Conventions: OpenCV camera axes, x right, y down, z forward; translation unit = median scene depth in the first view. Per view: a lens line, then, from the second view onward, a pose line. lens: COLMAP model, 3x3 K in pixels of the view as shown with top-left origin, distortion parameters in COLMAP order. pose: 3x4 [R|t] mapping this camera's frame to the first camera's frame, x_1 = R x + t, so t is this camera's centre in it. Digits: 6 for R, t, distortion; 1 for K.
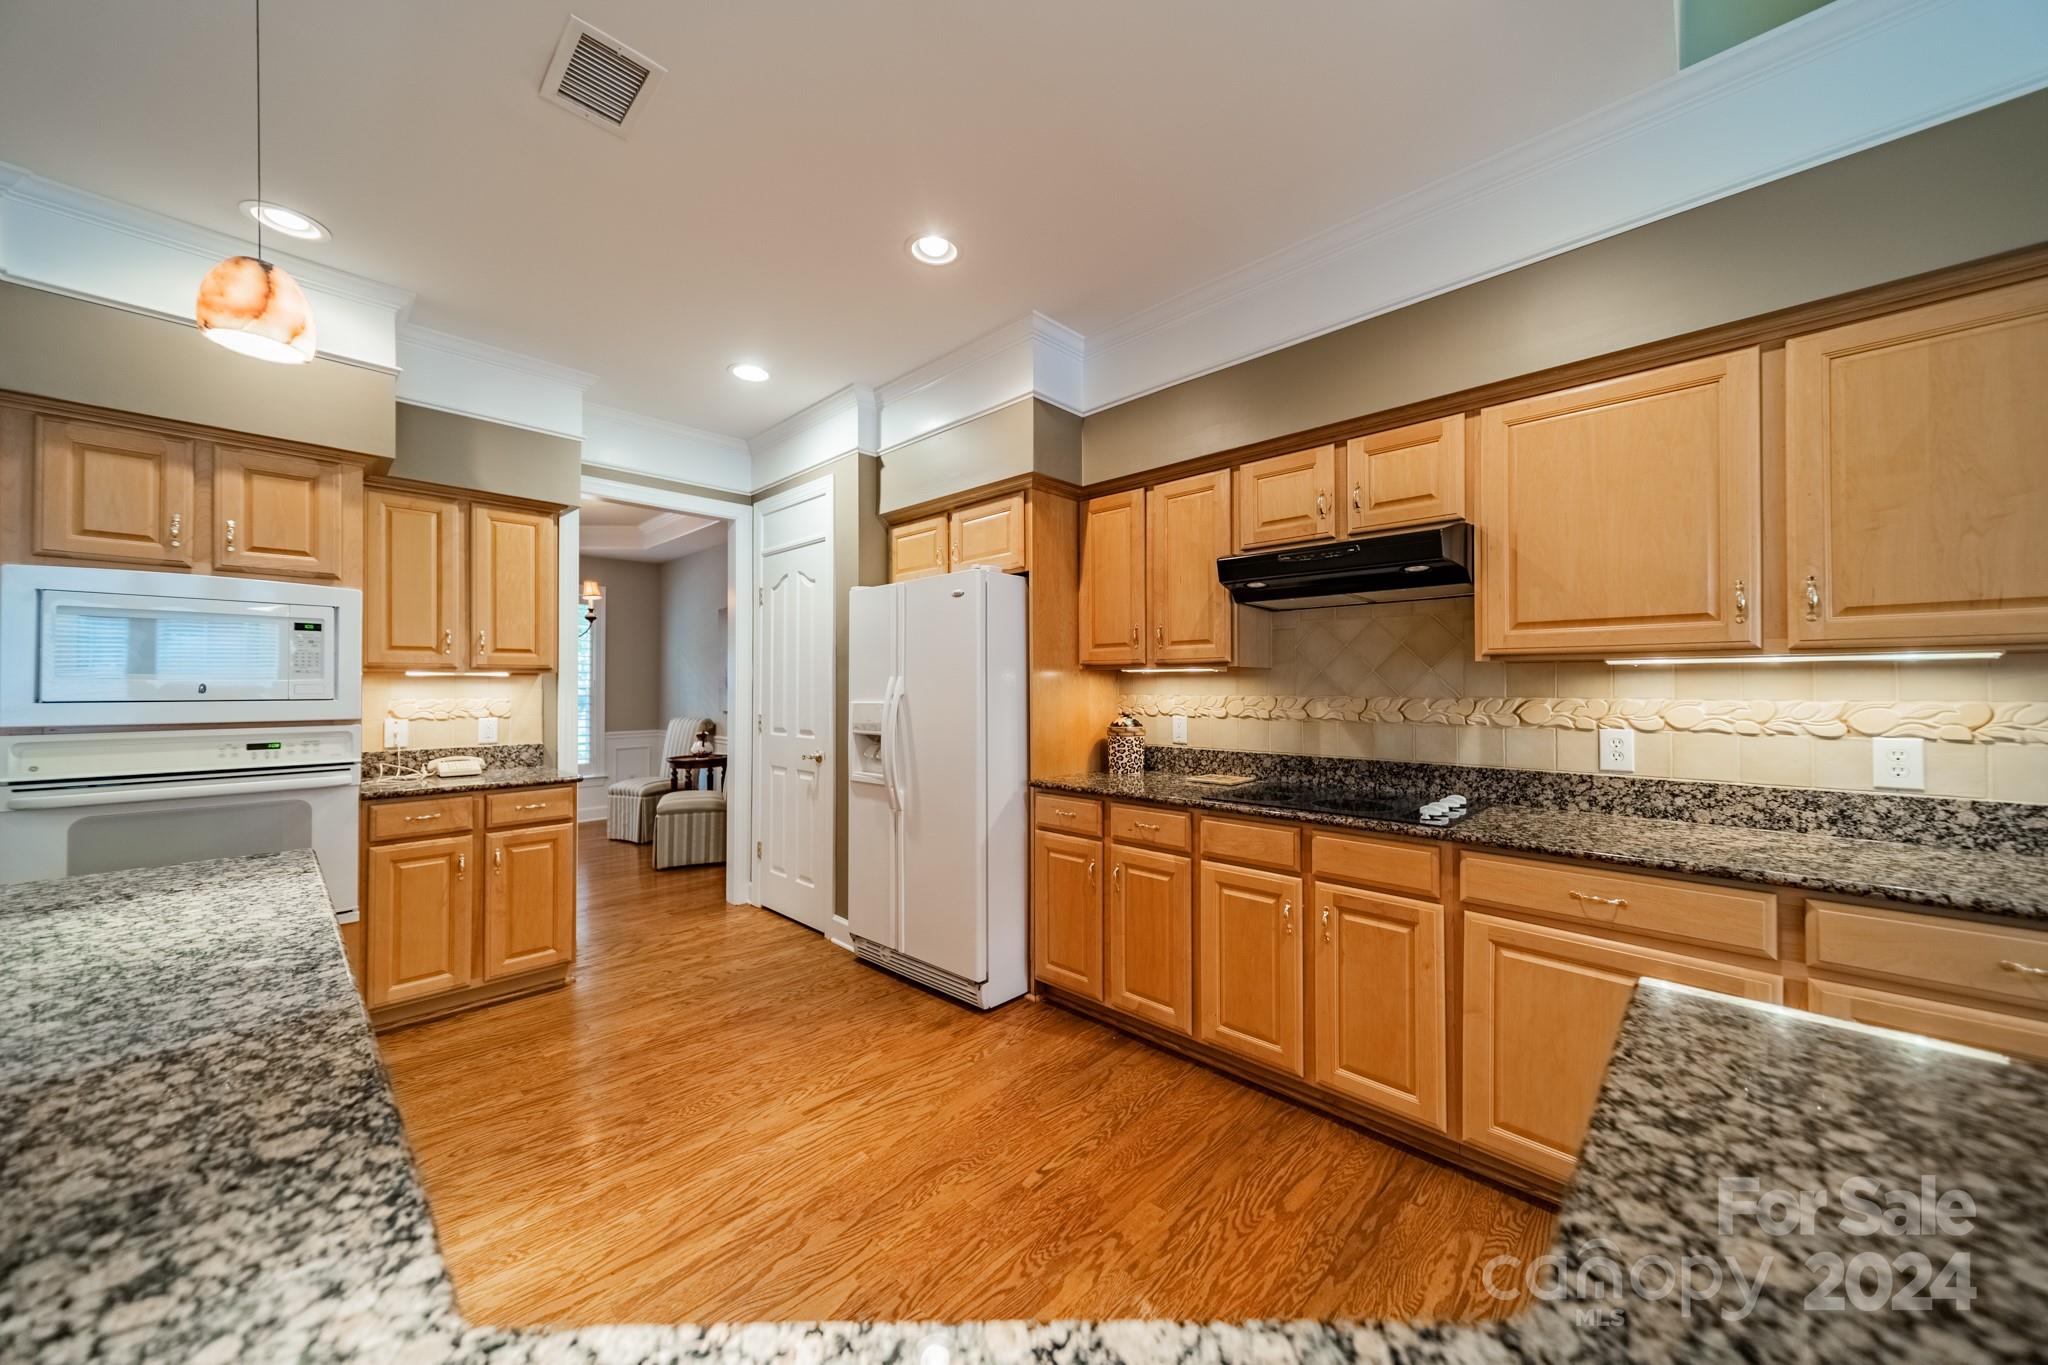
lens RADIAL K [[724.1, 0, 1024.9], [0, 724.1, 681.8], [0, 0, 1]] dist [0.007103, -0.000210]
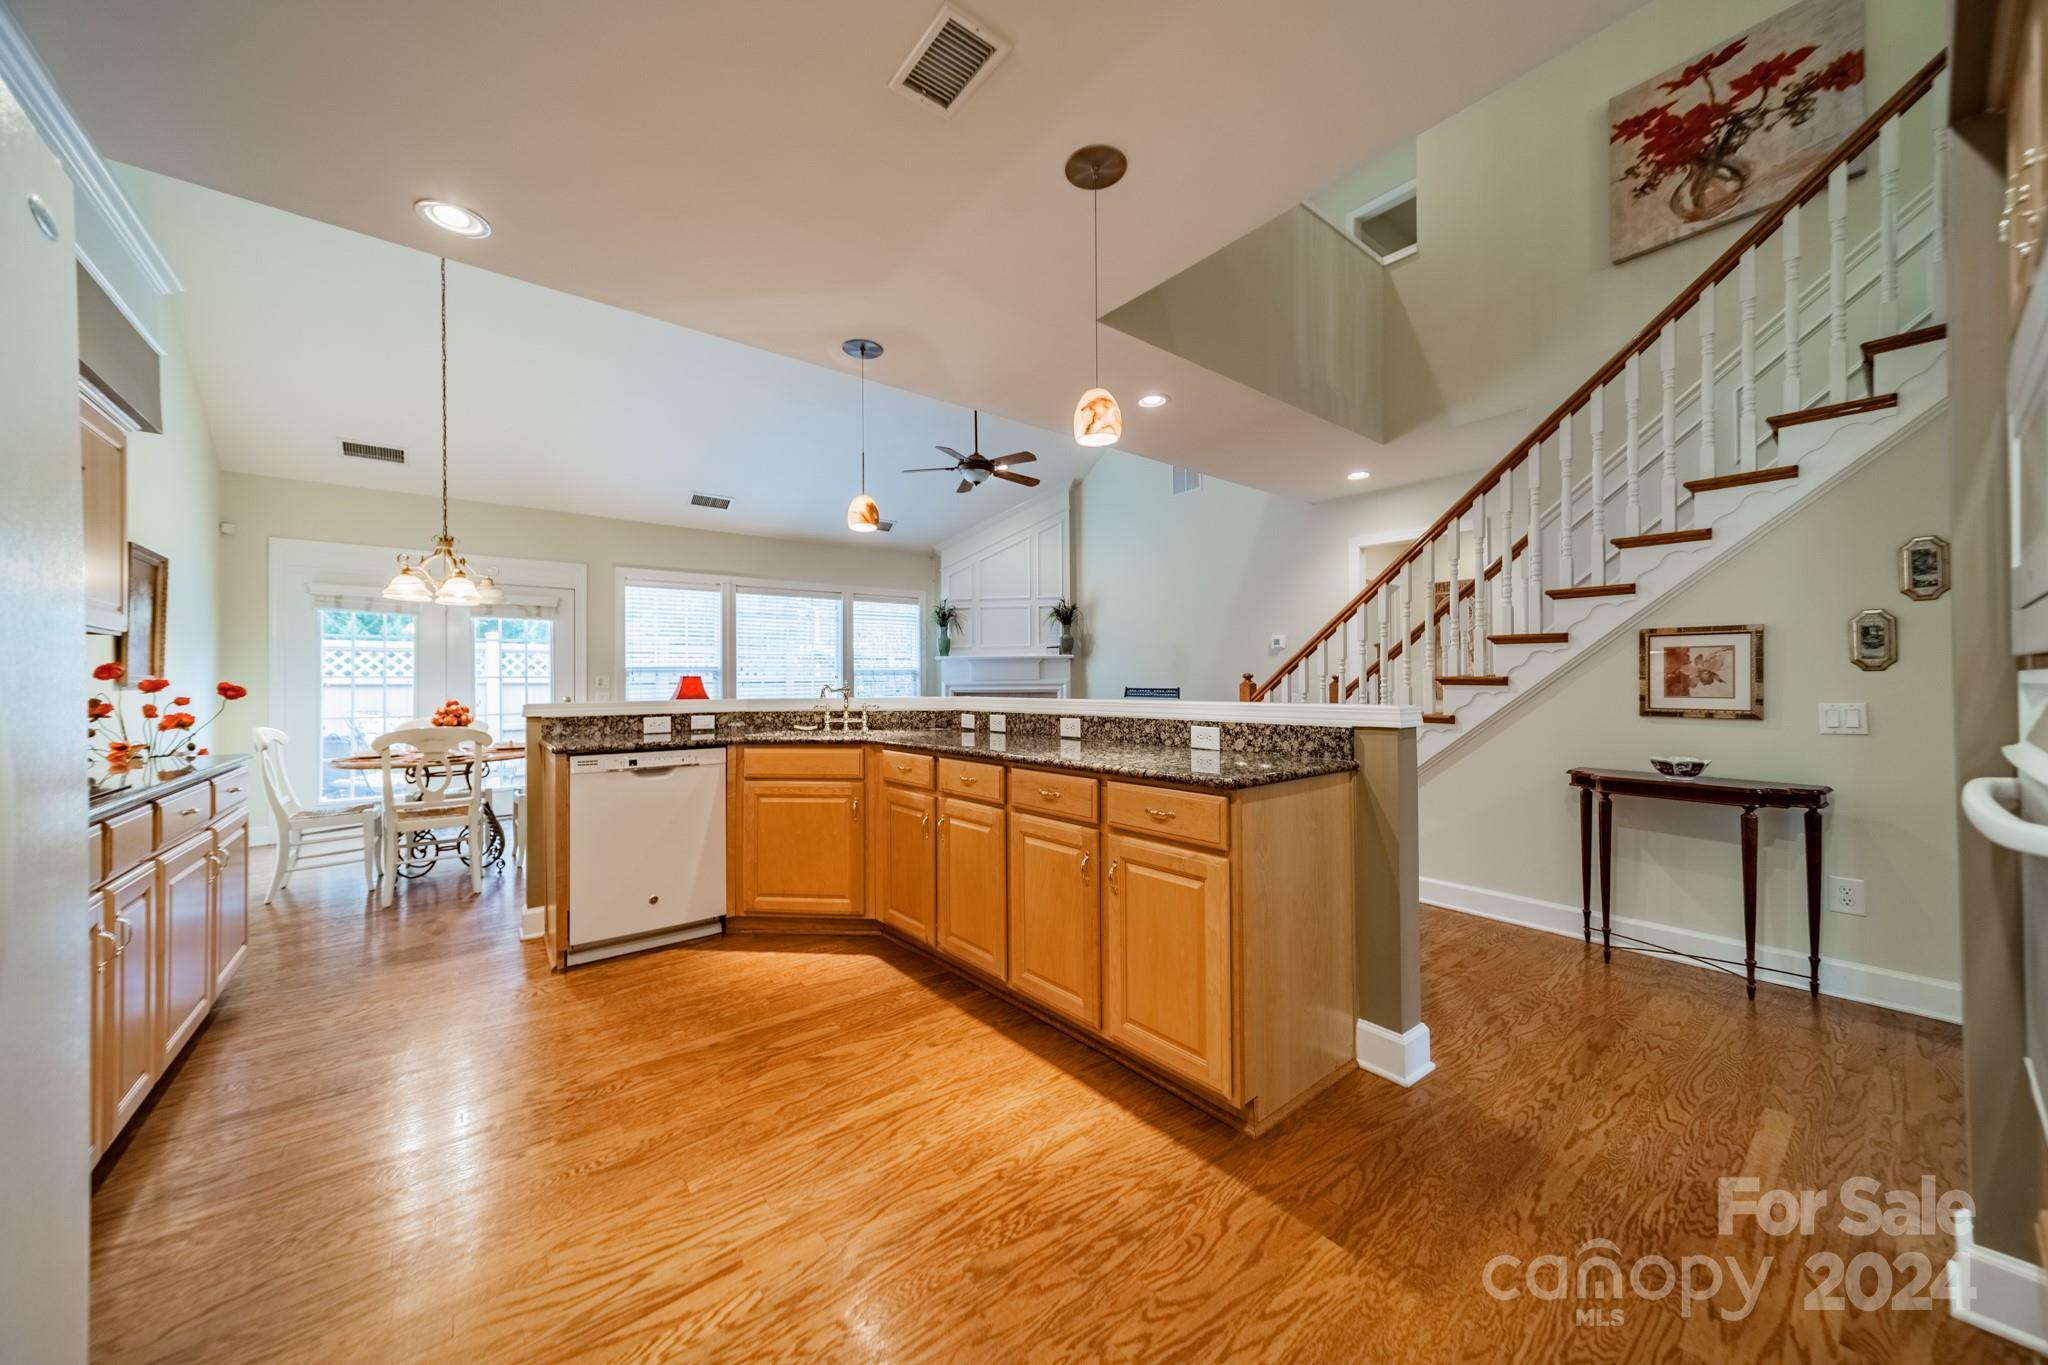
lens RADIAL K [[724.1, 0, 1022.3], [0, 724.1, 678.2], [0, 0, 1]] dist [0.007103, -0.000210]
pose [[-0.992112, 0.013544, 0.124618, -0.521339], [0.011992, 0.999841, -0.013199, 0.061628], [-0.124777, -0.011600, -0.992117, 1.313426]]
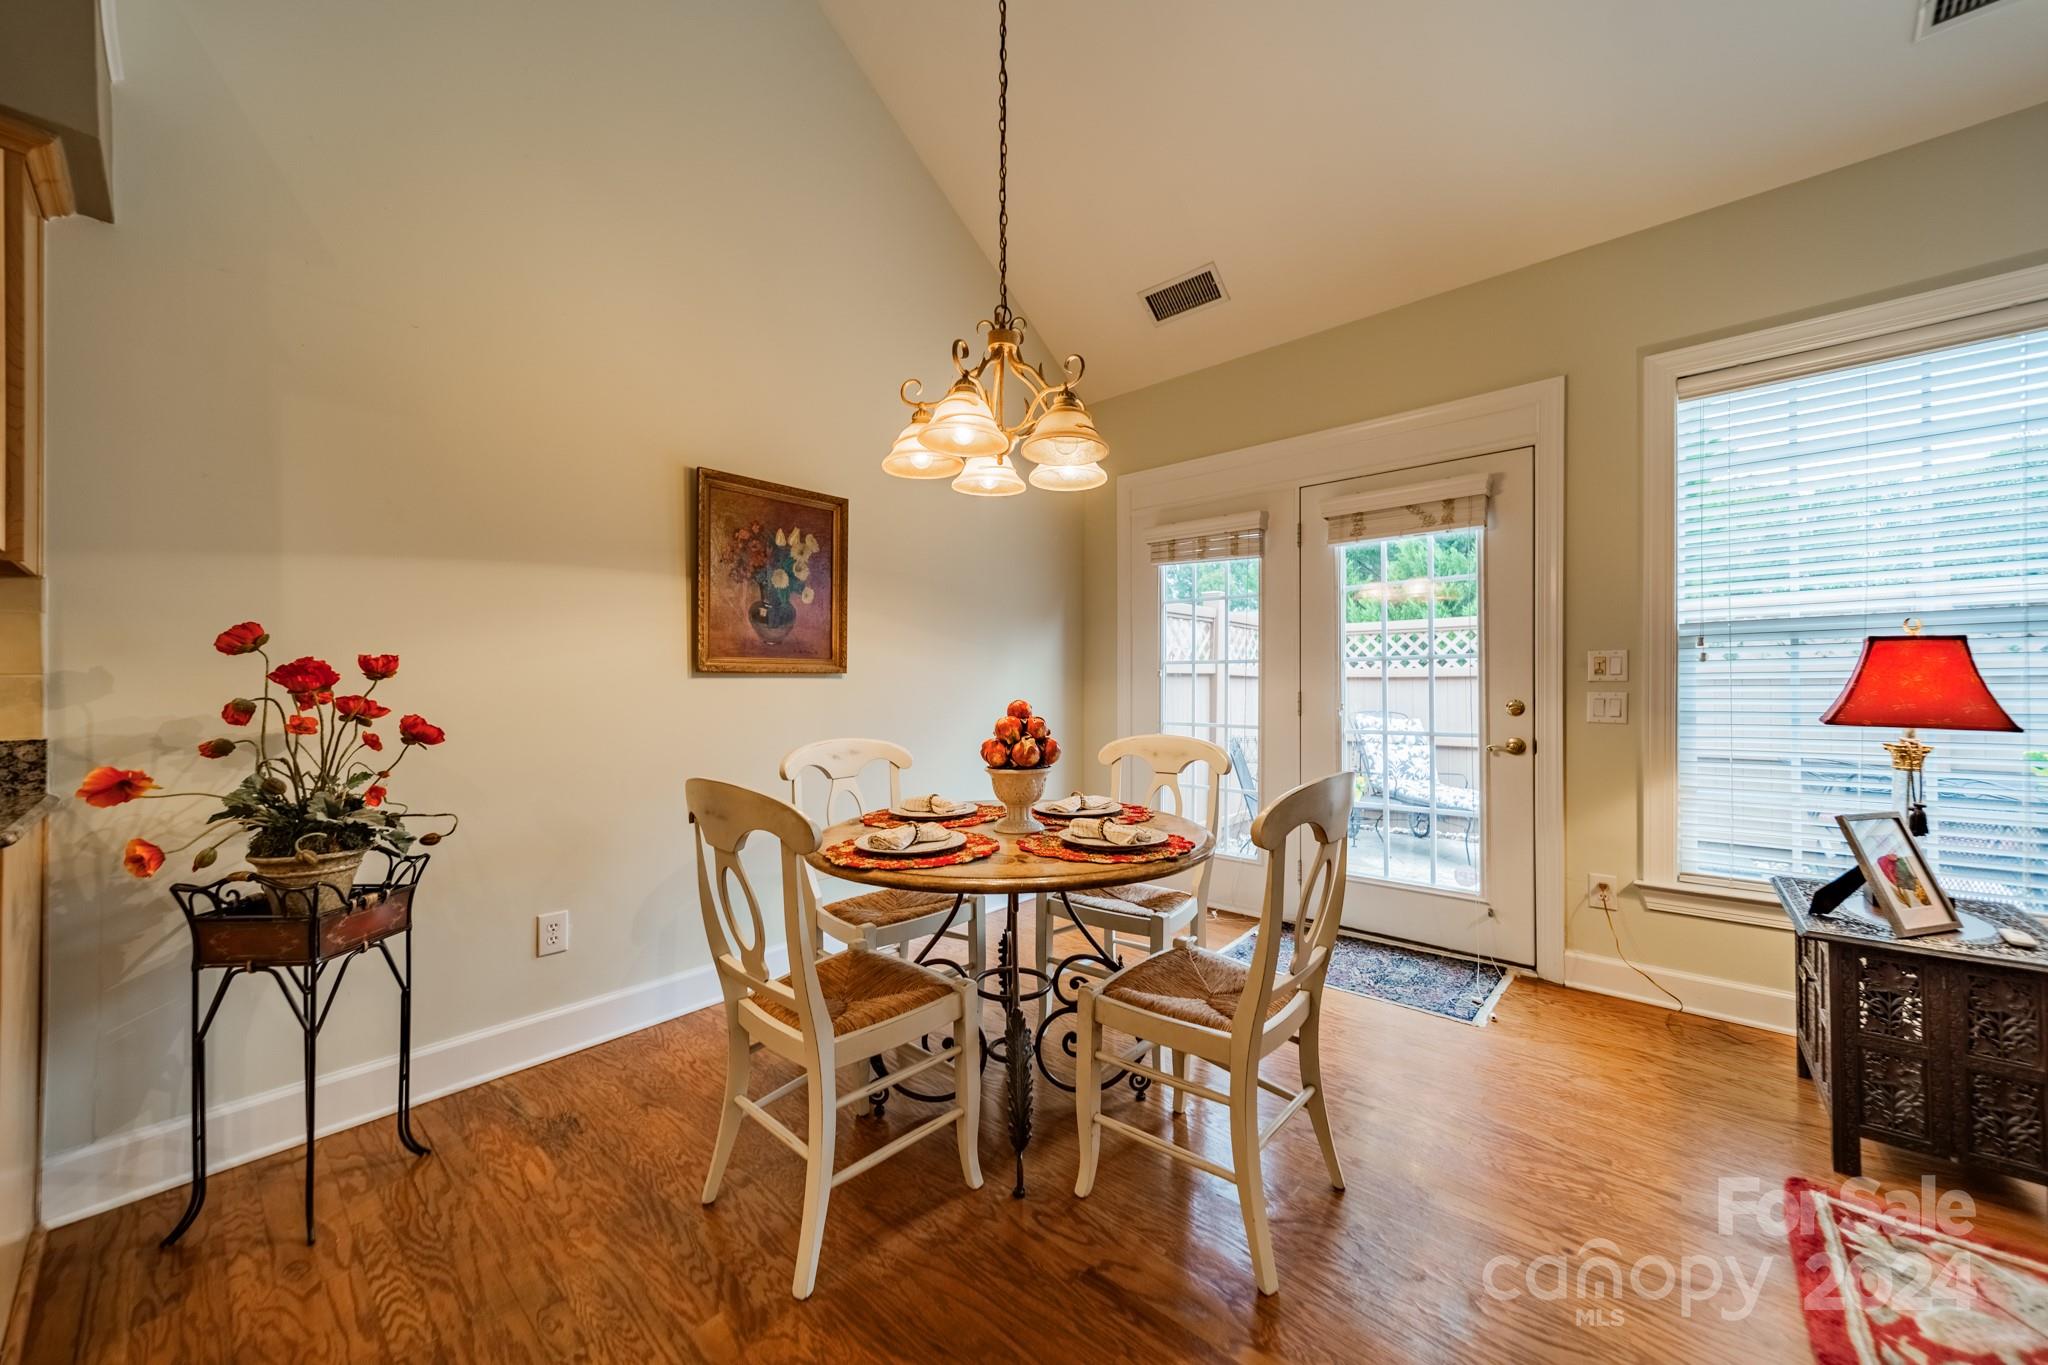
lens RADIAL K [[724.1, 0, 1045.3], [0, 724.1, 688.5], [0, 0, 1]] dist [0.007103, -0.000210]
pose [[-0.067283, -0.001245, 0.997733, 0.297357], [-0.001940, 0.999997, 0.001117, 0.056324], [-0.997732, -0.001860, -0.067285, -0.169946]]
